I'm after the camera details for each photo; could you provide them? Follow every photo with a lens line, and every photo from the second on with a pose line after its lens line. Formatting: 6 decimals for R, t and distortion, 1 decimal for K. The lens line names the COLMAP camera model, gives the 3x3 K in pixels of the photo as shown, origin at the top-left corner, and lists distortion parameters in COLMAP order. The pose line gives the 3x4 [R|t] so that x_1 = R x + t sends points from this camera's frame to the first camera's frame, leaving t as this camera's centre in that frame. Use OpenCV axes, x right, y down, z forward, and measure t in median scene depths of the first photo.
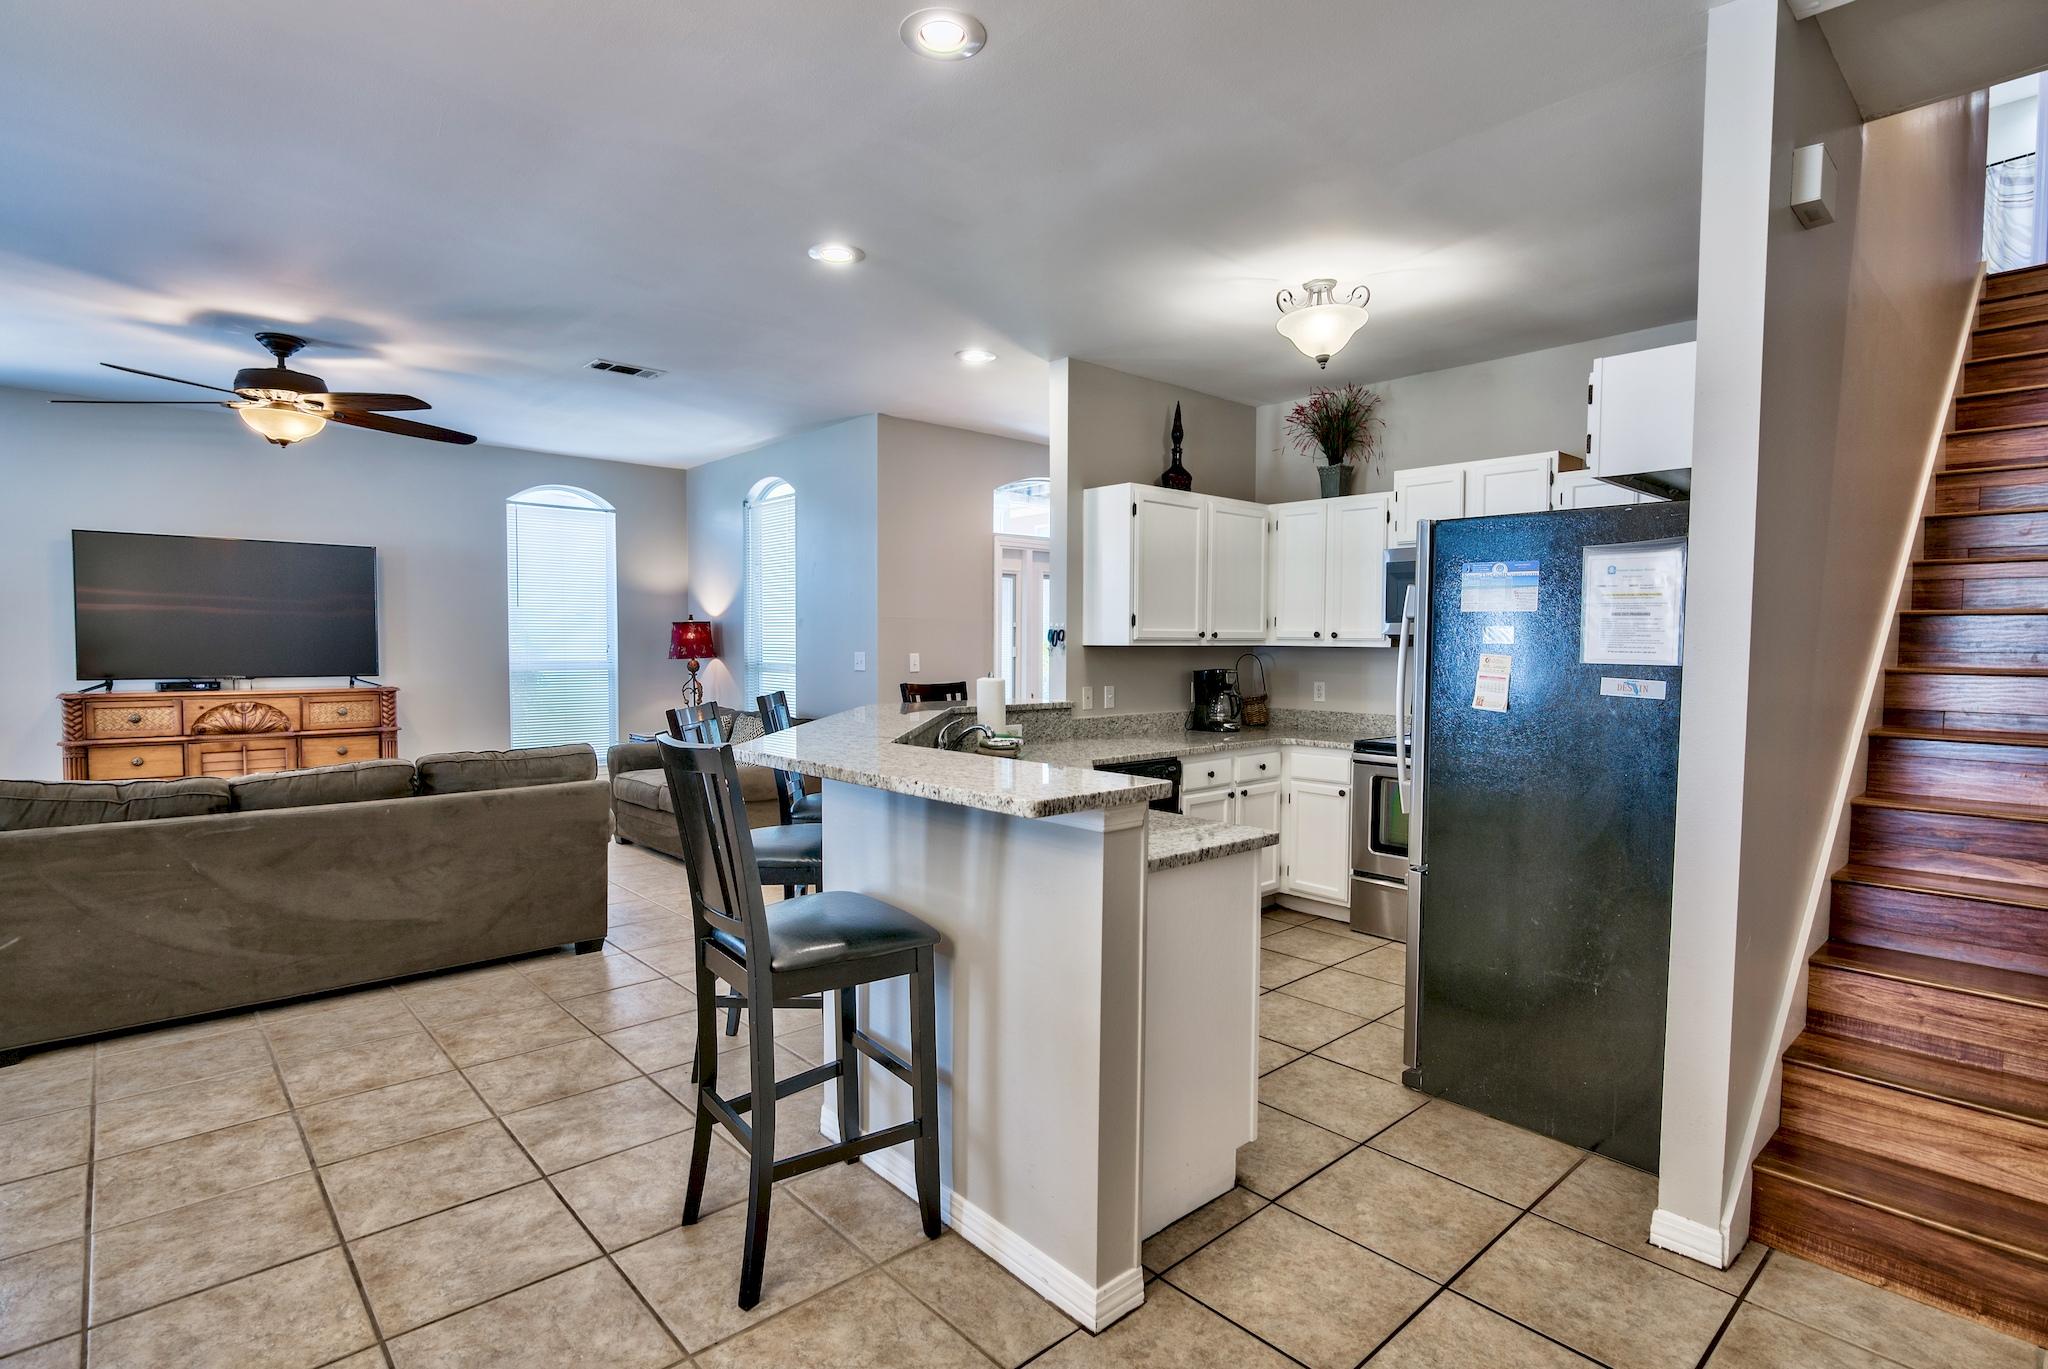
lens RADIAL K [[1024.1, 0, 995.7], [0, 1024.1, 690.0], [0, 0, 1]] dist [-0.000459, 0.001535]
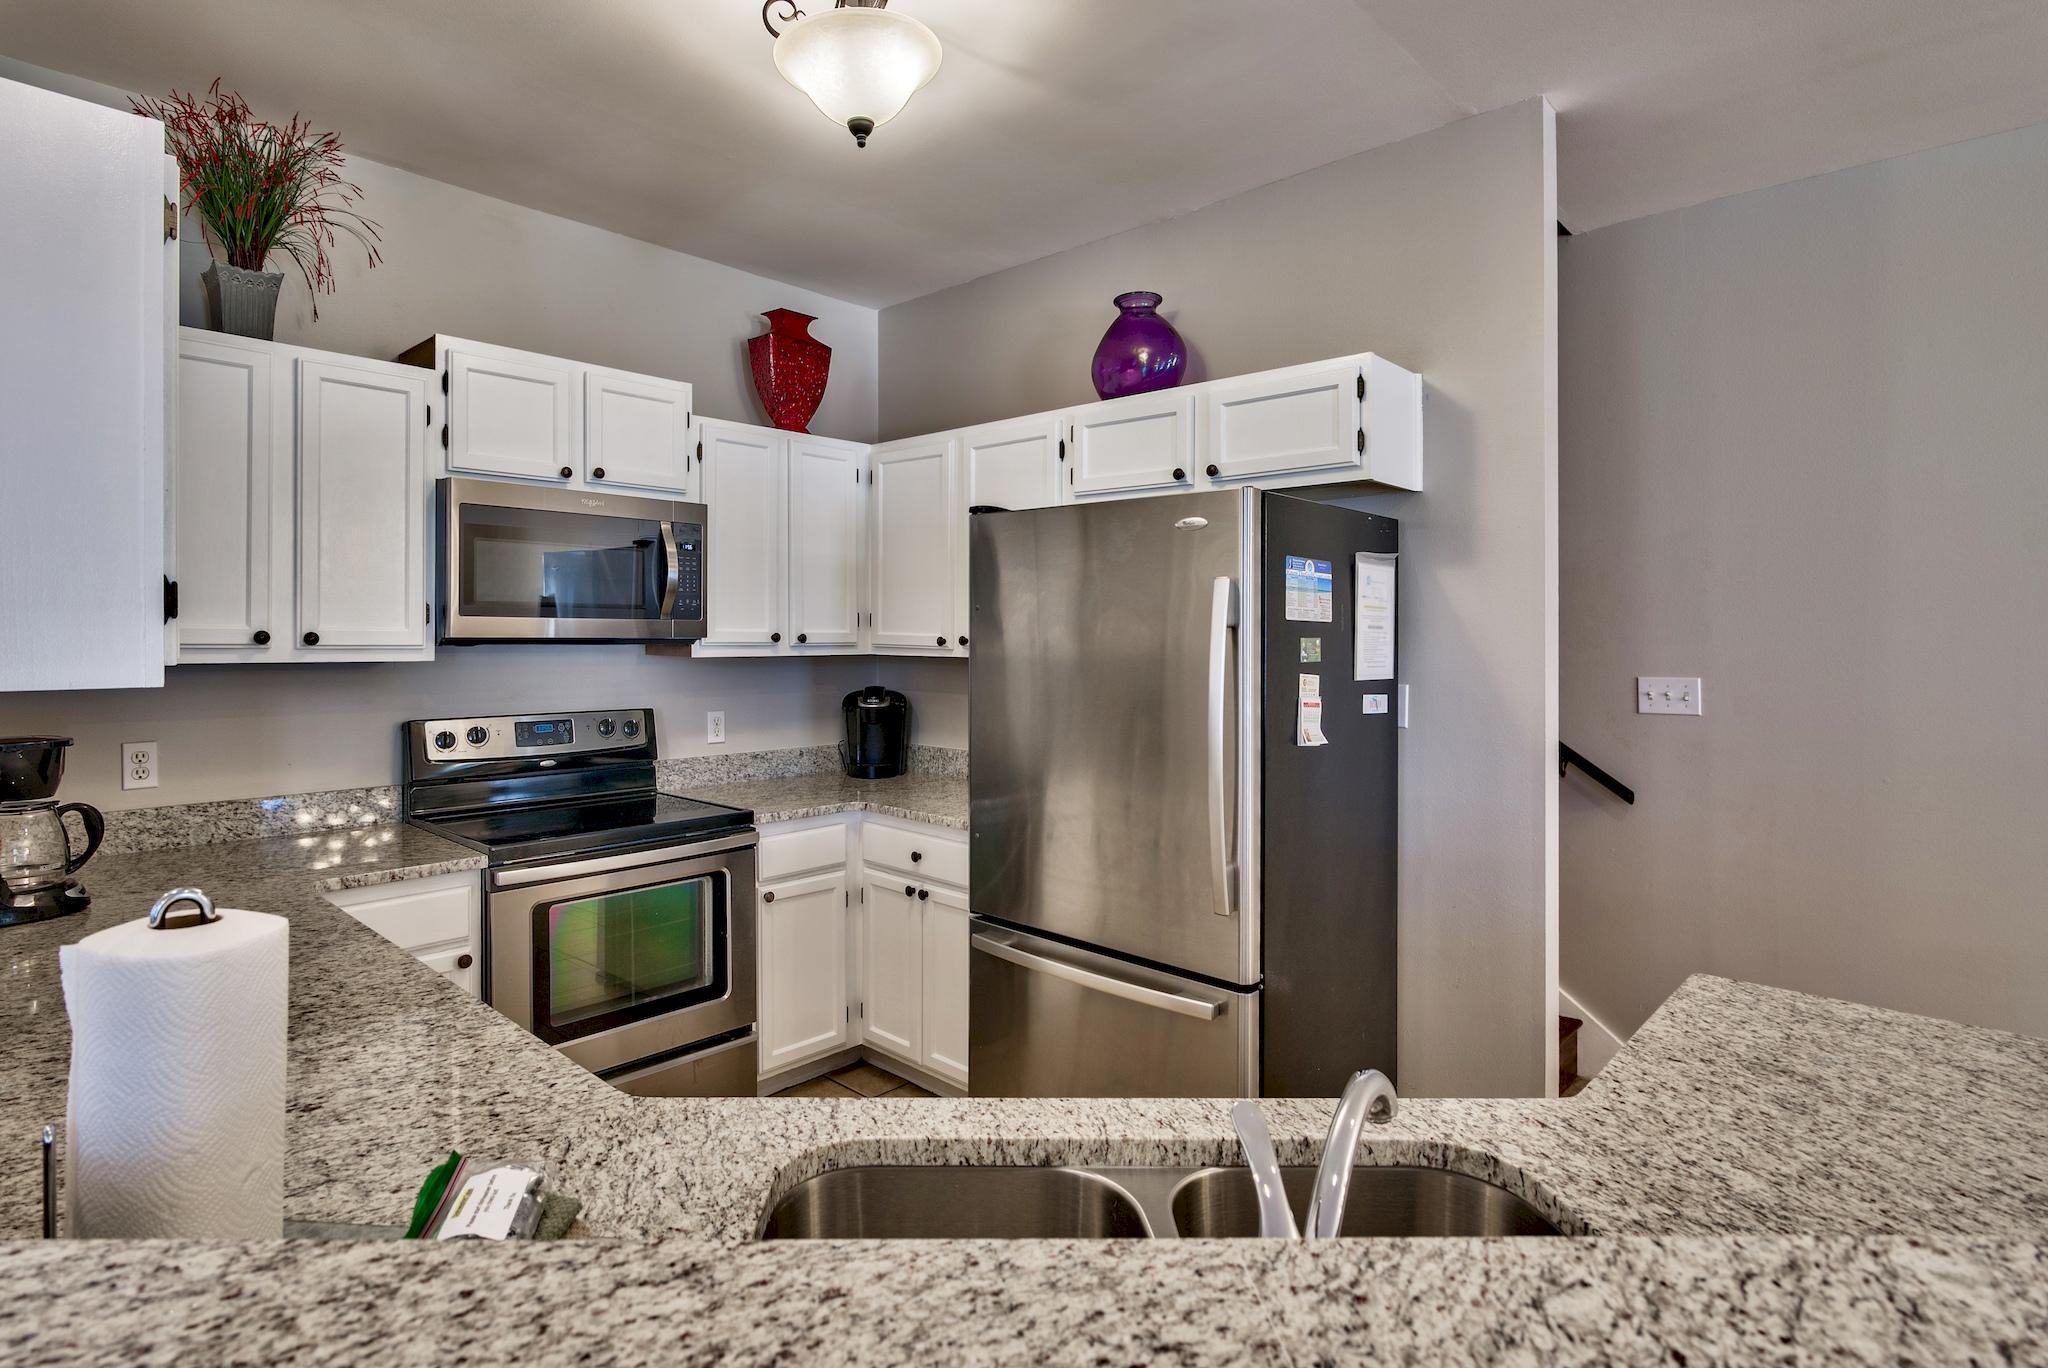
lens RADIAL K [[1024.1, 0, 999.0], [0, 1024.1, 634.5], [0, 0, 1]] dist [-0.000459, 0.001535]
pose [[-0.126033, -0.007527, 0.991997, -0.166580], [0.040847, 0.999084, 0.012770, -0.046904], [-0.991185, 0.042130, -0.125610, 0.729433]]
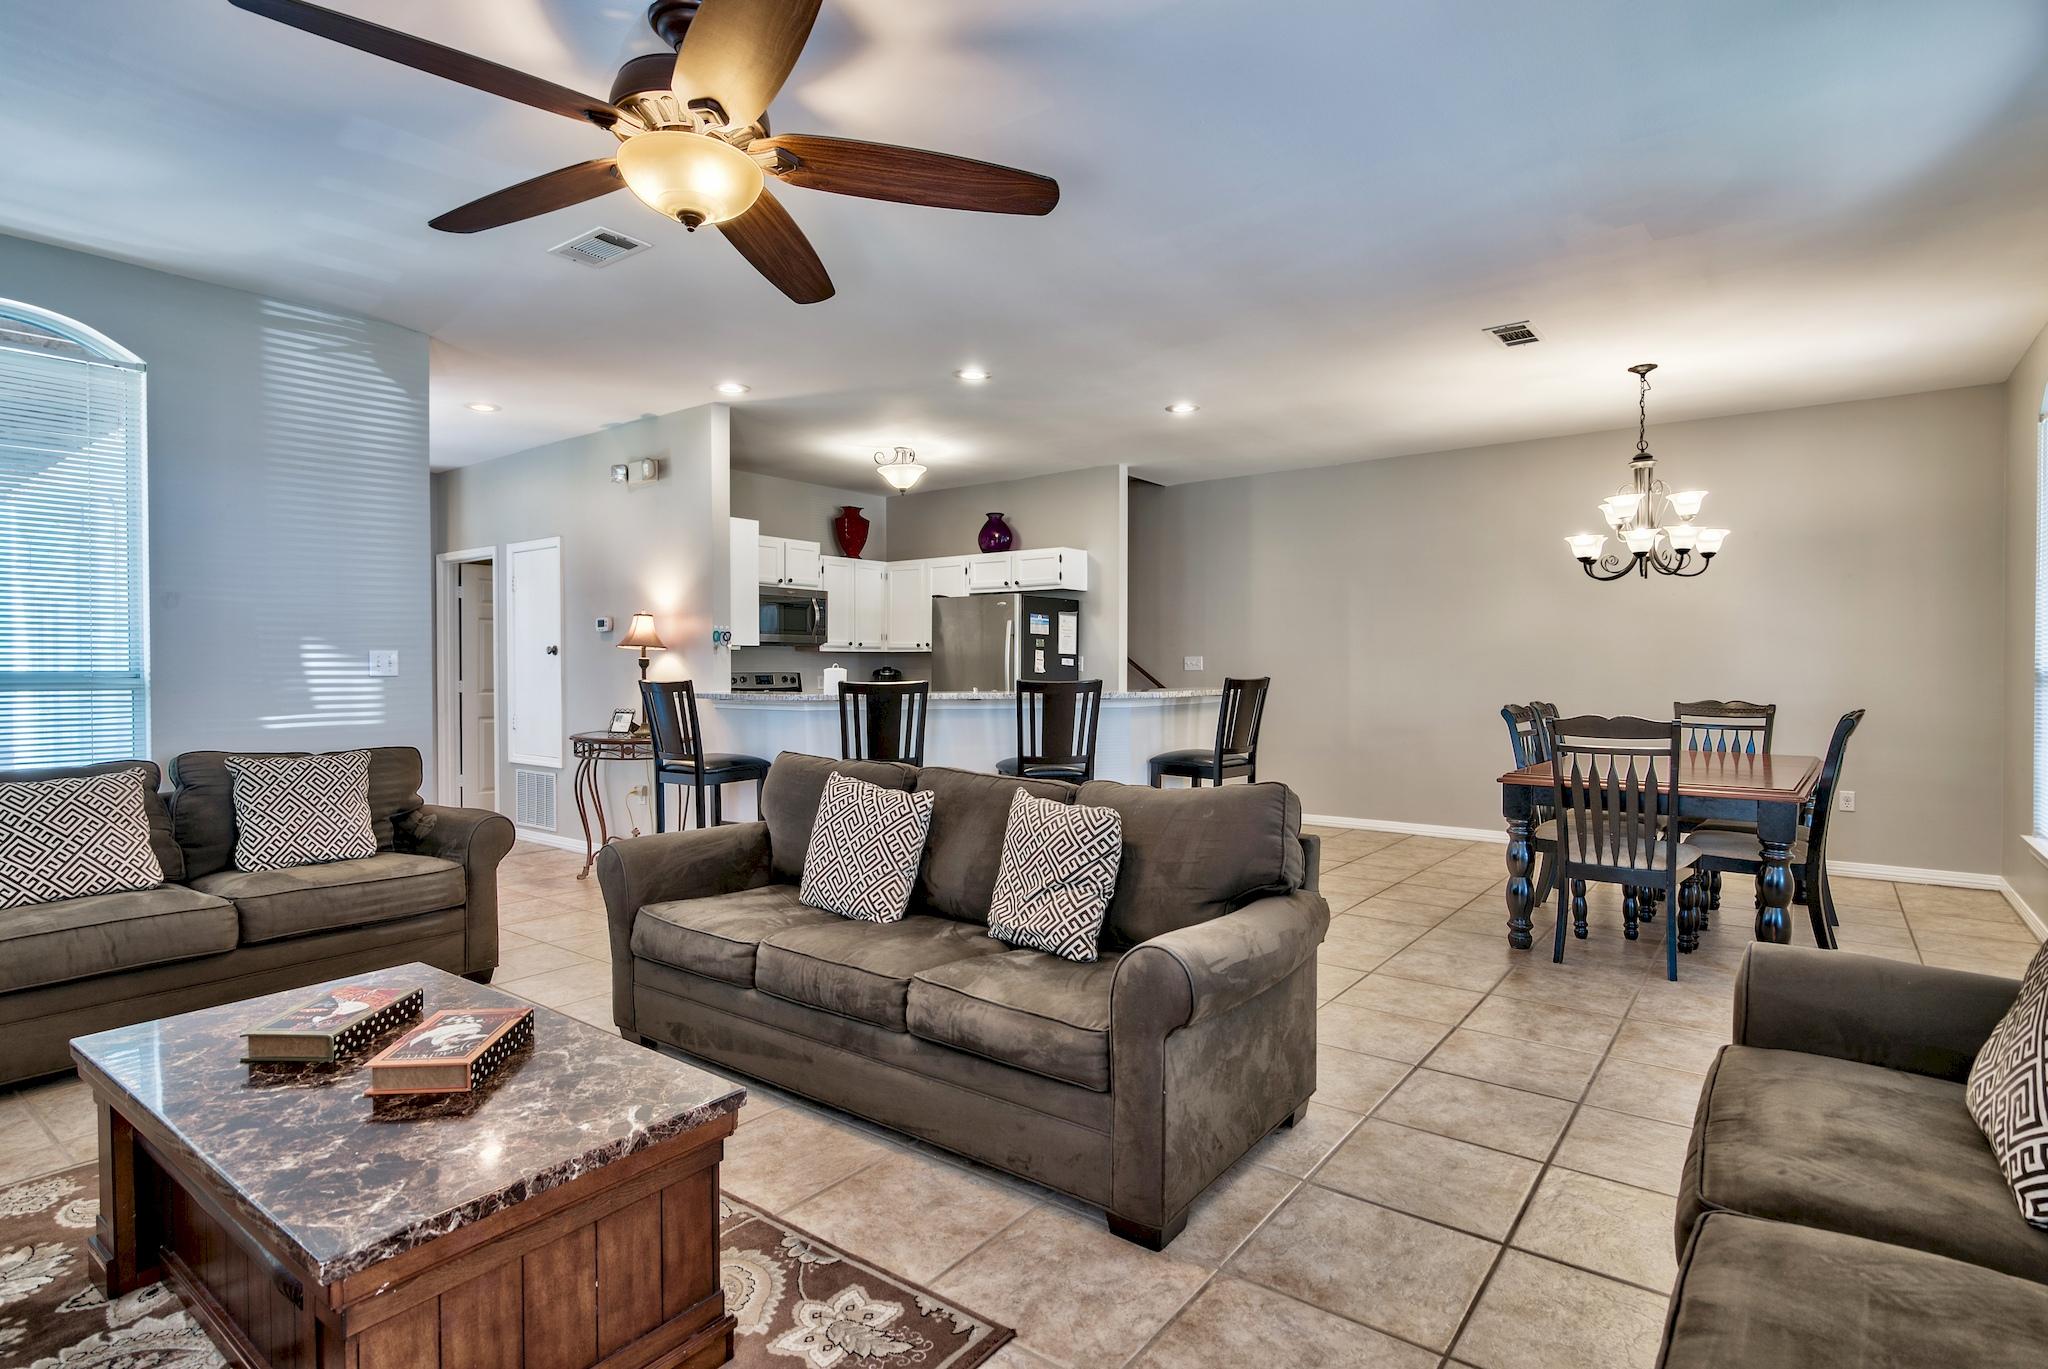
lens RADIAL K [[1024.1, 0, 1027.1], [0, 1024.1, 684.6], [0, 0, 1]] dist [-0.000459, 0.001535]
pose [[-0.218487, -0.022062, 0.975591, -1.118787], [0.043661, 0.998522, 0.032359, -0.018631], [-0.974863, 0.049665, -0.217200, 0.870246]]
